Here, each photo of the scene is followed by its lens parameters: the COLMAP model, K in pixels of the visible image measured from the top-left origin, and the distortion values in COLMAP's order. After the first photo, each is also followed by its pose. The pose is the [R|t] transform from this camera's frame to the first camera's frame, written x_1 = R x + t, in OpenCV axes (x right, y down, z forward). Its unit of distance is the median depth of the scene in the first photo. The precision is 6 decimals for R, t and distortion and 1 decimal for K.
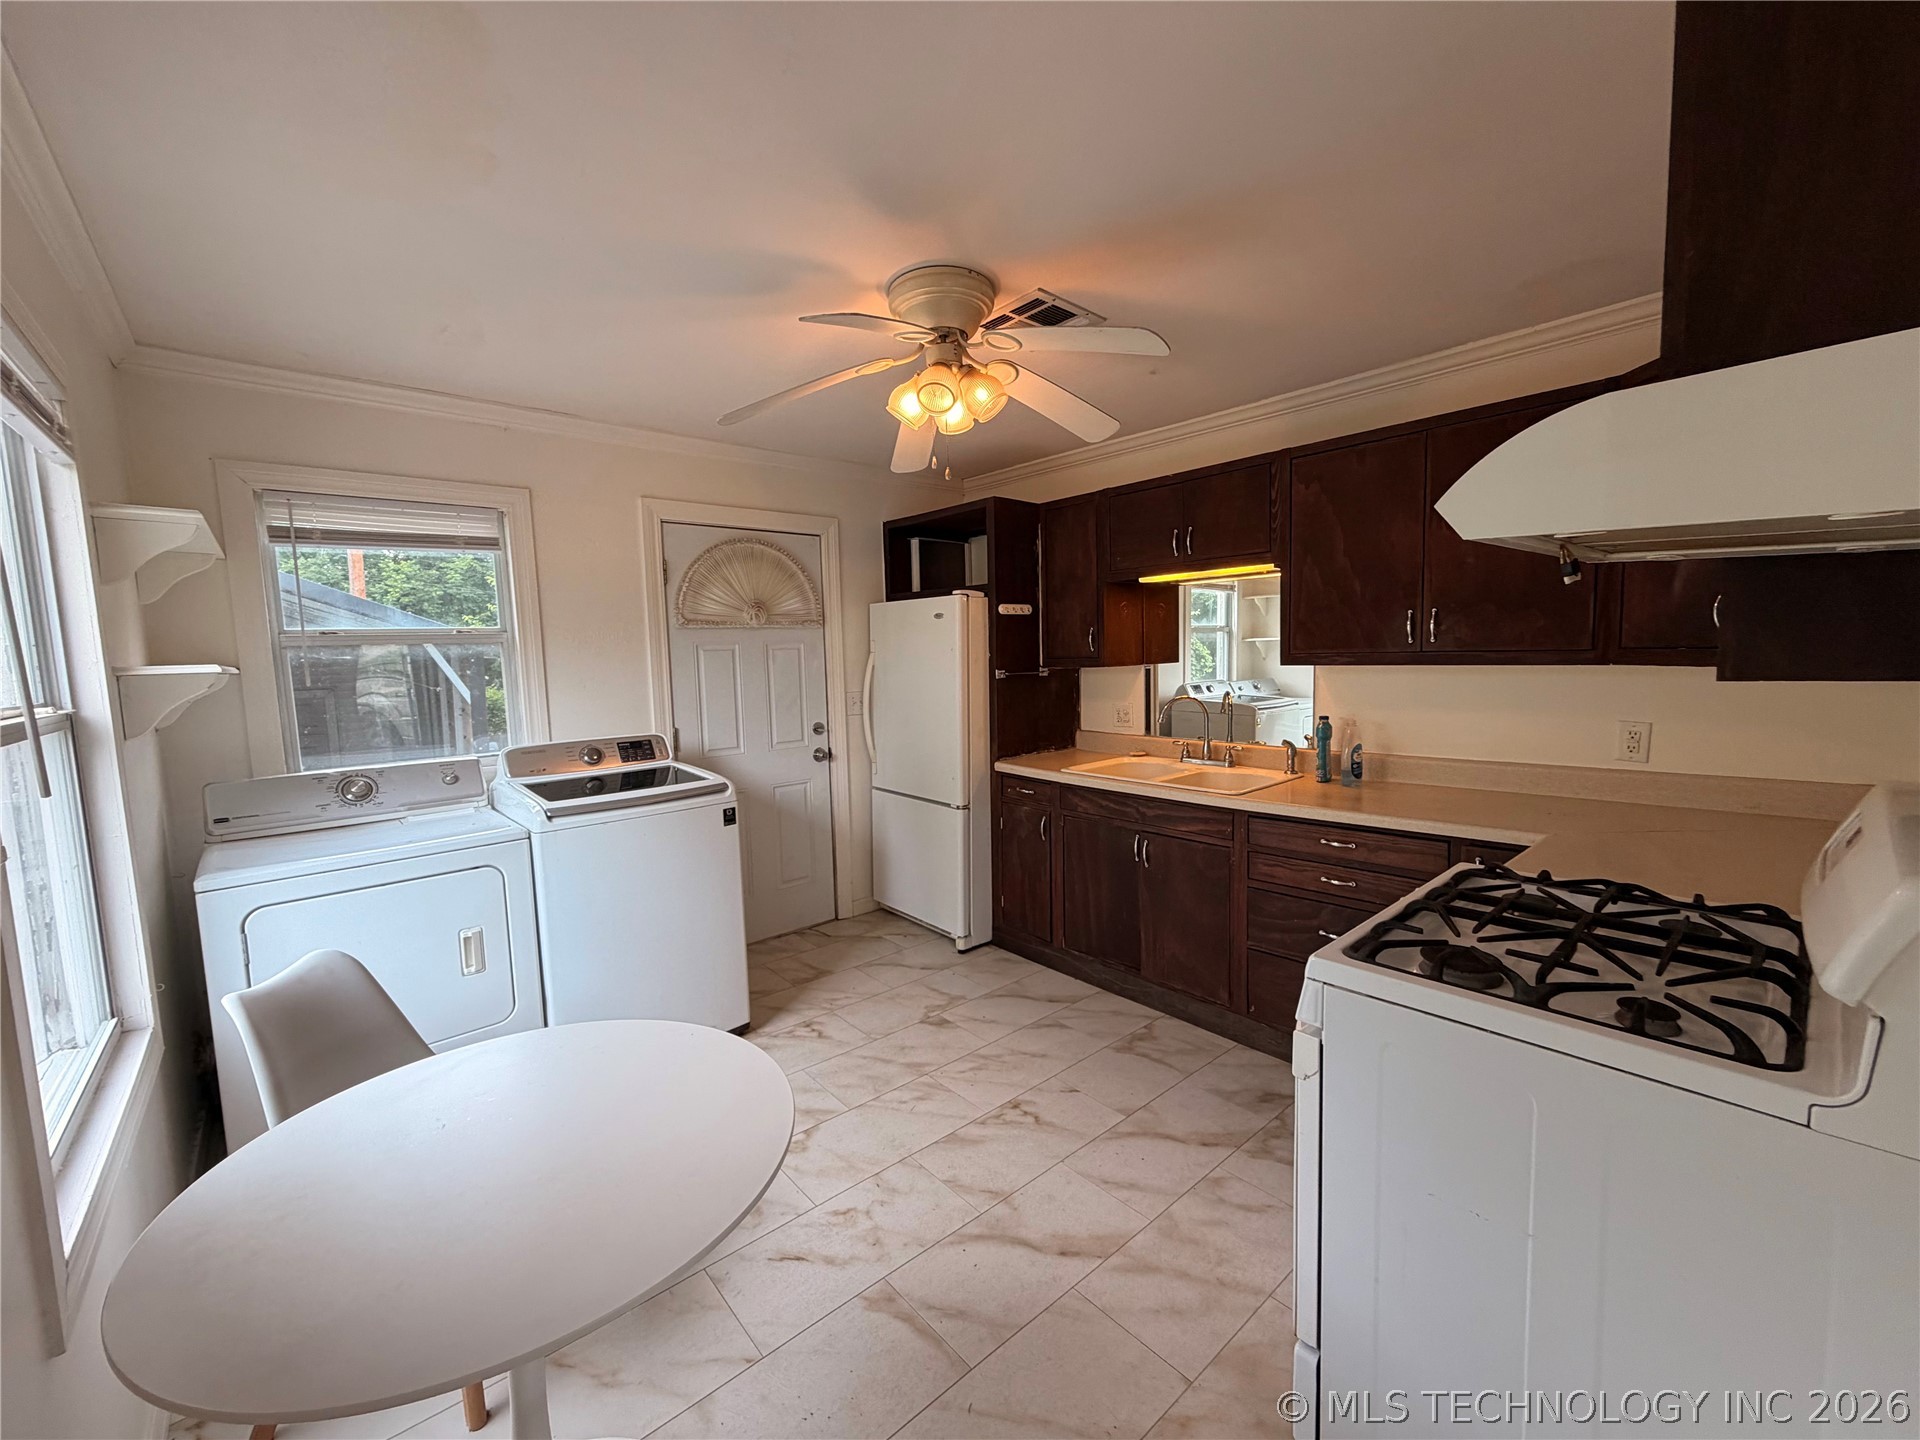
lens RADIAL K [[771.1, 0, 959.9], [0, 771.1, 724.6], [0, 0, 1]] dist [0.003922, -0.000692]
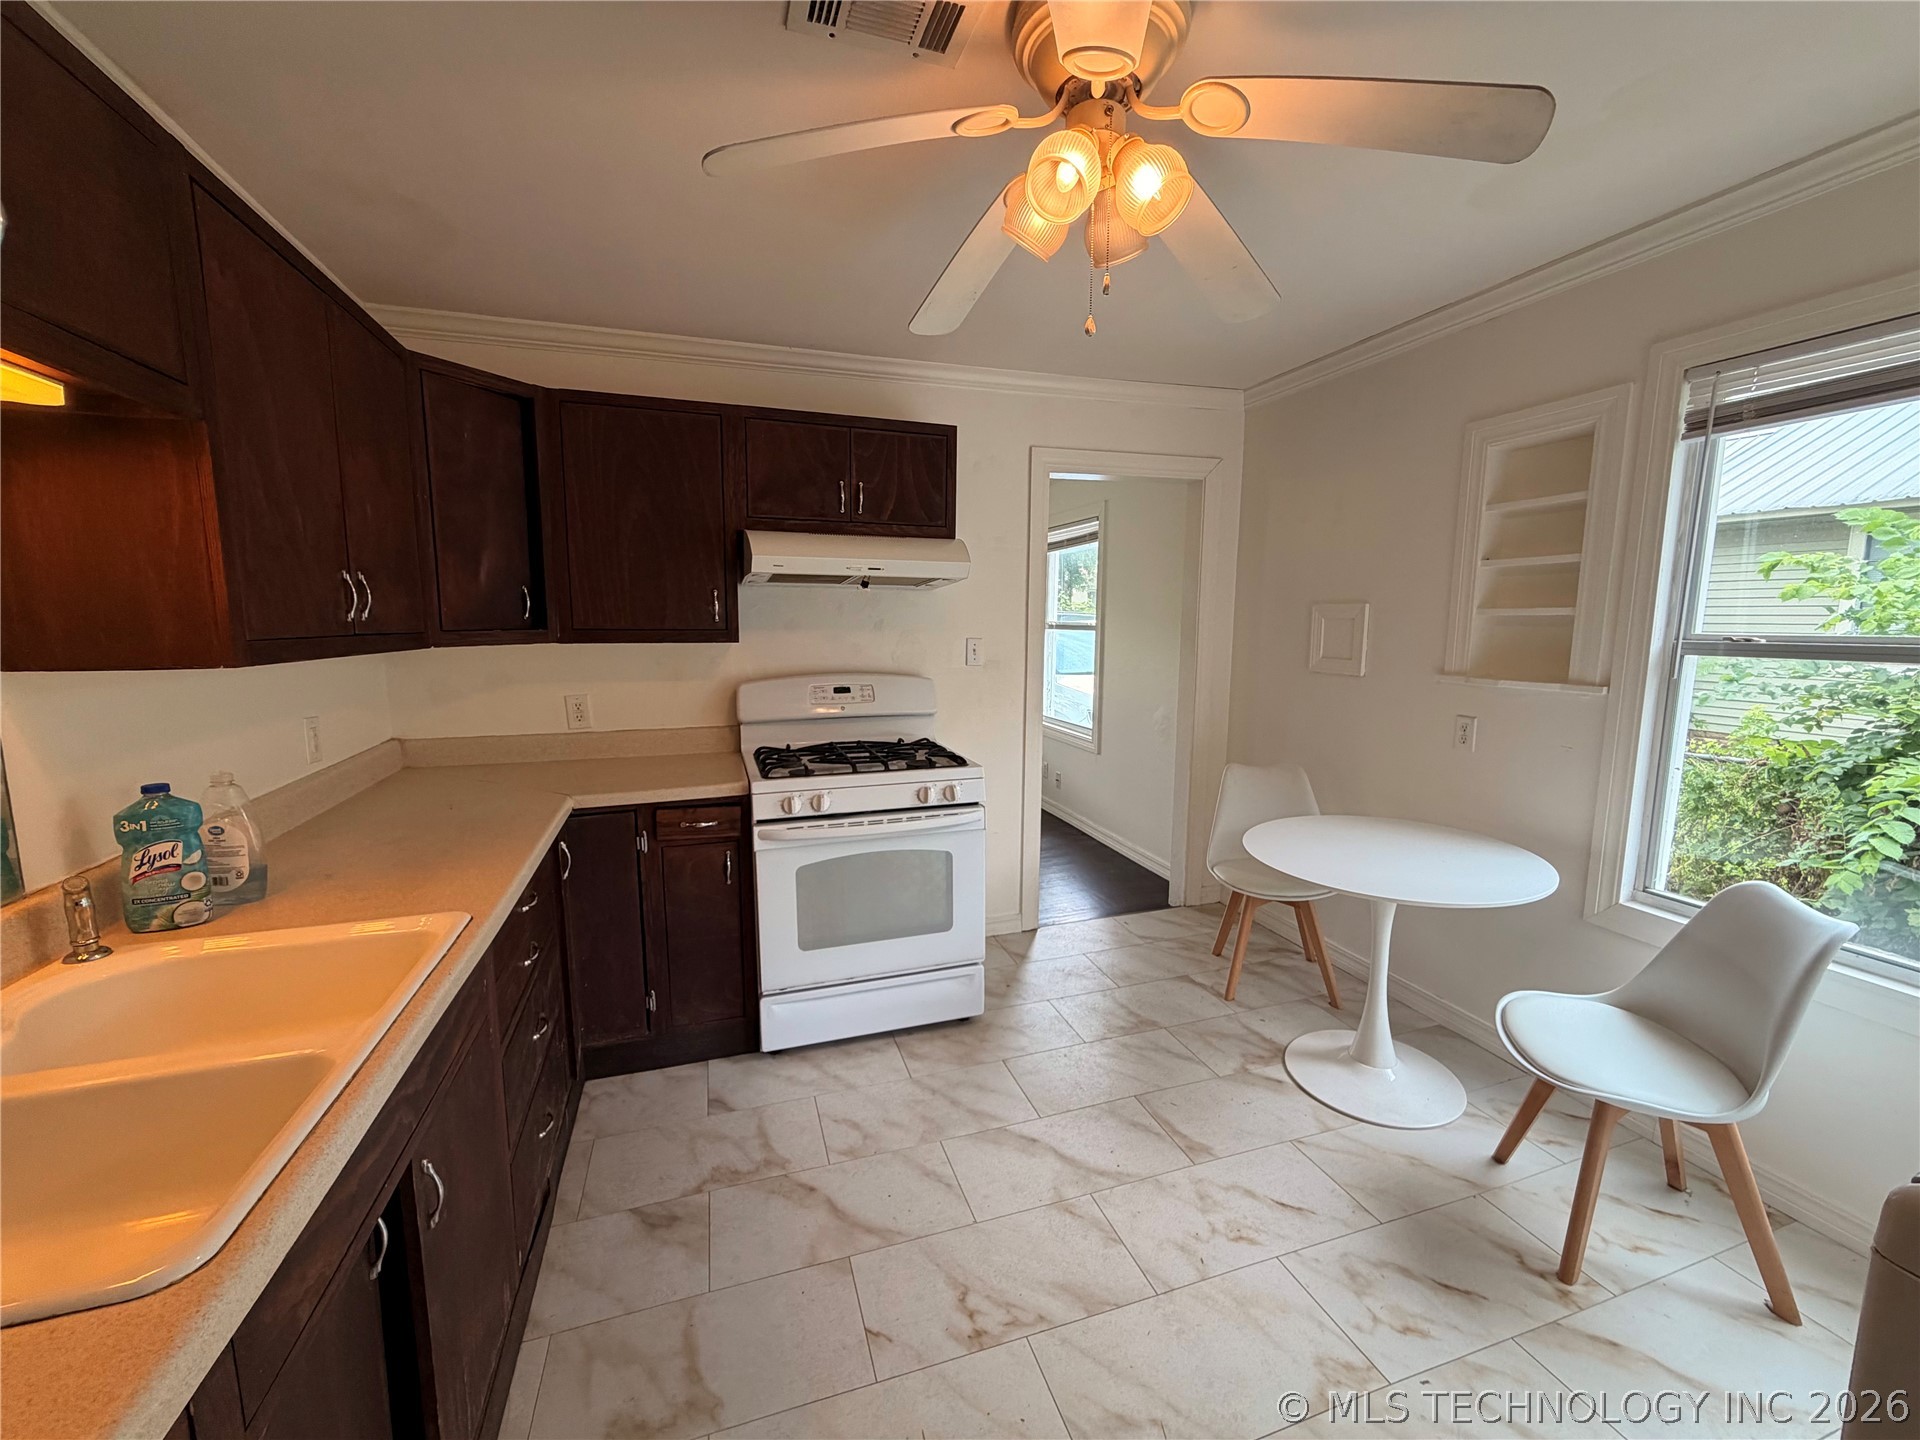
lens RADIAL K [[771.1, 0, 954.7], [0, 771.1, 721.6], [0, 0, 1]] dist [0.003922, -0.000692]
pose [[-0.920136, -0.020205, 0.391078, -0.179670], [0.066428, 0.976142, 0.206724, -0.158541], [-0.385925, 0.216193, -0.896840, 1.777902]]
